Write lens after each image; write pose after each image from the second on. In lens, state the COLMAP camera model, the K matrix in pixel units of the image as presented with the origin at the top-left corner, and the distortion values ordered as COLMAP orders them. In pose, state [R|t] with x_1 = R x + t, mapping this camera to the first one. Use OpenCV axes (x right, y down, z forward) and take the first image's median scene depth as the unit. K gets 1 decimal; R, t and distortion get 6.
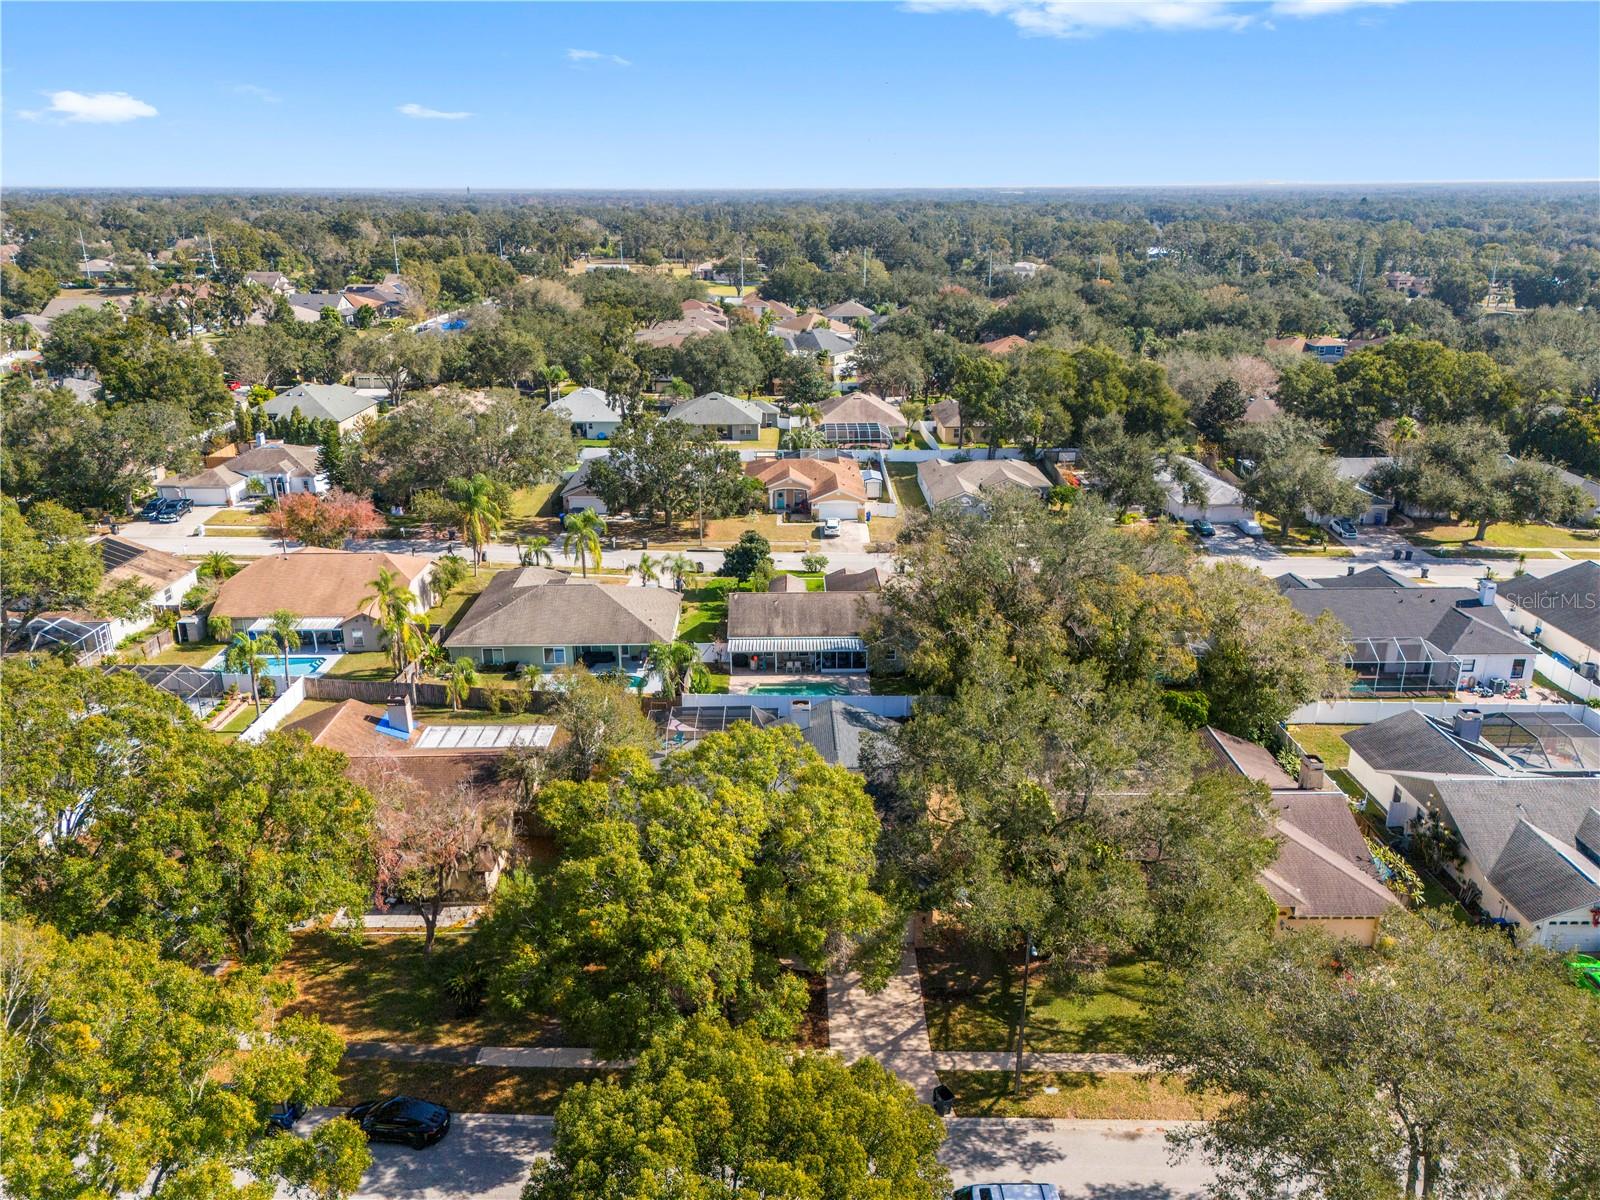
lens RADIAL K [[1124.3, 0, 793.5], [0, 1124.3, 601.1], [0, 0, 1]] dist [0.055842, -0.029395]
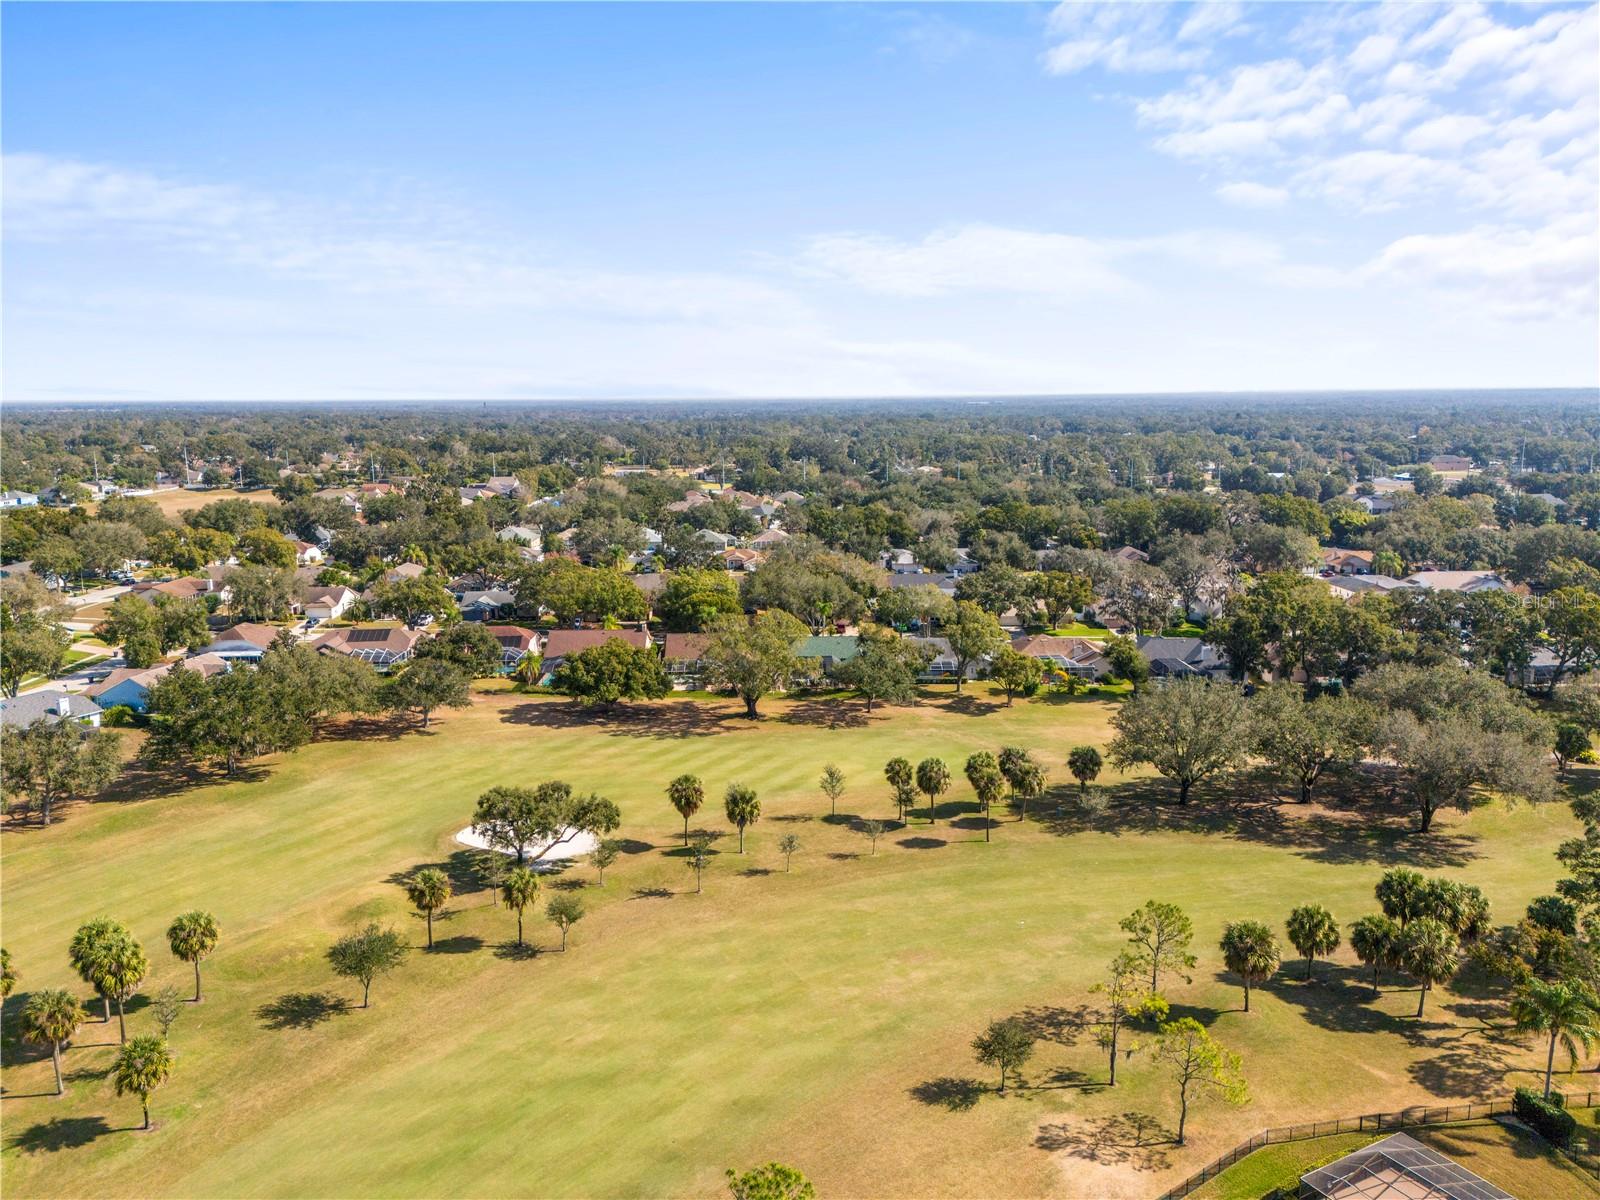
lens RADIAL K [[1124.3, 0, 803.5], [0, 1124.3, 602.3], [0, 0, 1]] dist [0.055842, -0.029395]
pose [[0.999792, -0.007330, 0.019033, 0.030375], [0.010447, 0.985523, -0.169217, 0.129381], [-0.017517, 0.169381, 0.985395, -0.441577]]
